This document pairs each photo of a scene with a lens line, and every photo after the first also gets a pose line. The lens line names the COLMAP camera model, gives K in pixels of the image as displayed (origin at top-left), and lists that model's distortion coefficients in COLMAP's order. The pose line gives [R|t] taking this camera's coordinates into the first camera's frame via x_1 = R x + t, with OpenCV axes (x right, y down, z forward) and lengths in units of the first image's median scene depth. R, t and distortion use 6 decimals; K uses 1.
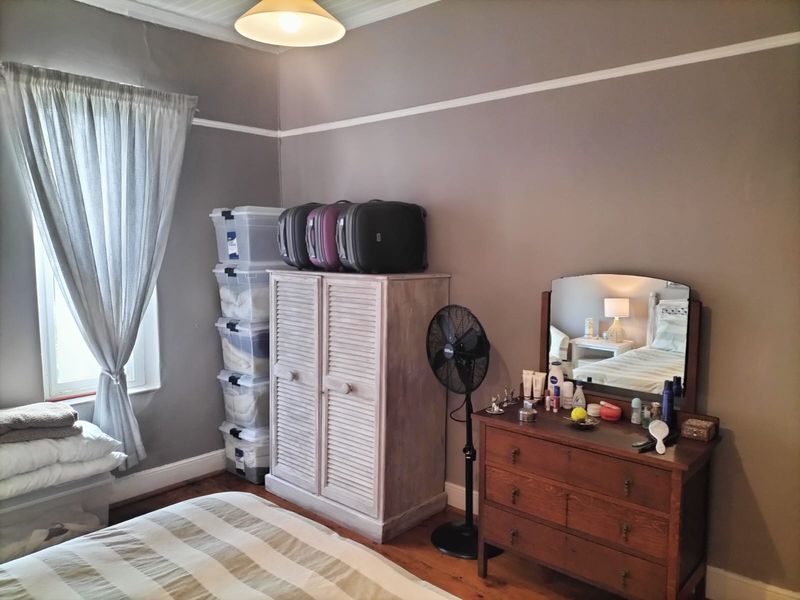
lens RADIAL K [[606.5, 0, 397.6], [0, 606.5, 304.2], [0, 0, 1]] dist [0.082914, -0.071583]
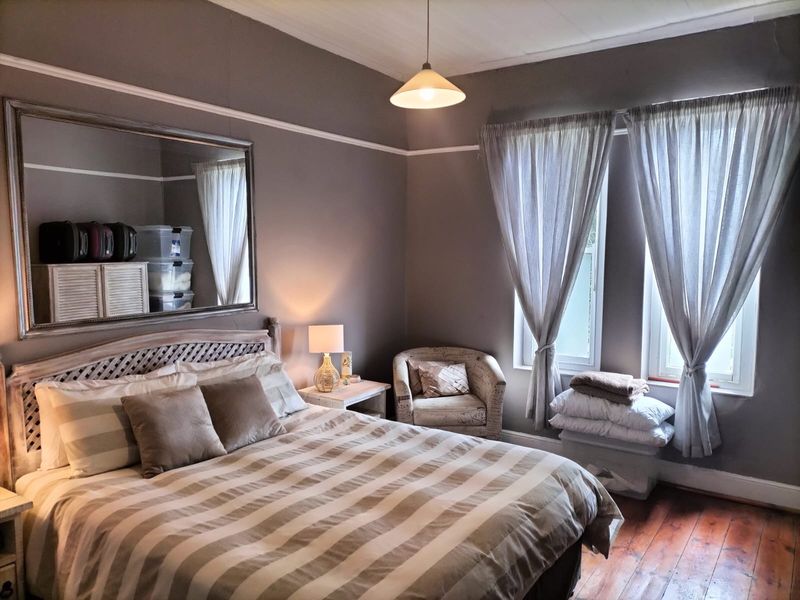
lens RADIAL K [[606.5, 0, 397.6], [0, 606.5, 304.2], [0, 0, 1]] dist [0.082914, -0.071583]
pose [[0.113958, 0.088268, -0.989557, 0.569717], [-0.100226, 0.991985, 0.076943, -0.030752], [0.988417, 0.090411, 0.121891, 0.358721]]
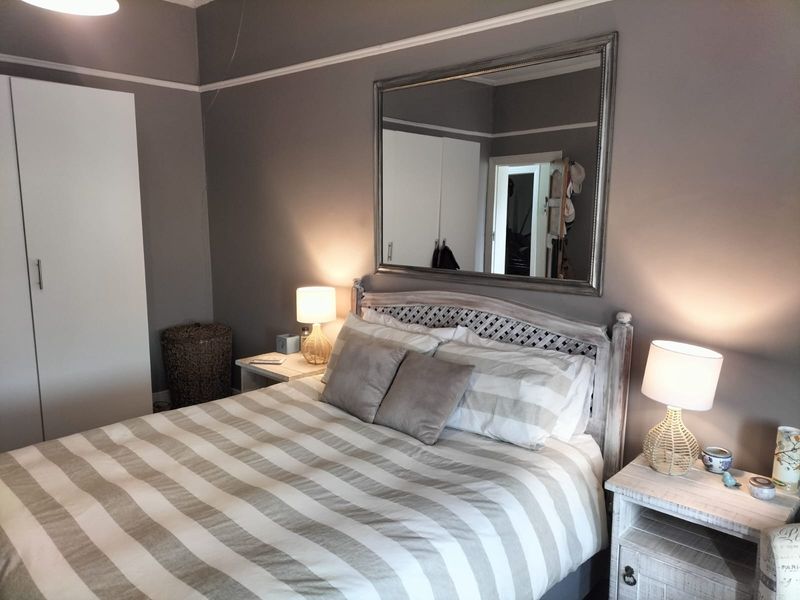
lens RADIAL K [[606.5, 0, 397.6], [0, 606.5, 304.2], [0, 0, 1]] dist [0.082914, -0.071583]
pose [[-0.999149, -0.012256, 0.039383, -0.364807], [-0.001235, 0.963298, 0.268432, -0.098609], [-0.041228, 0.268155, -0.962493, 0.982525]]
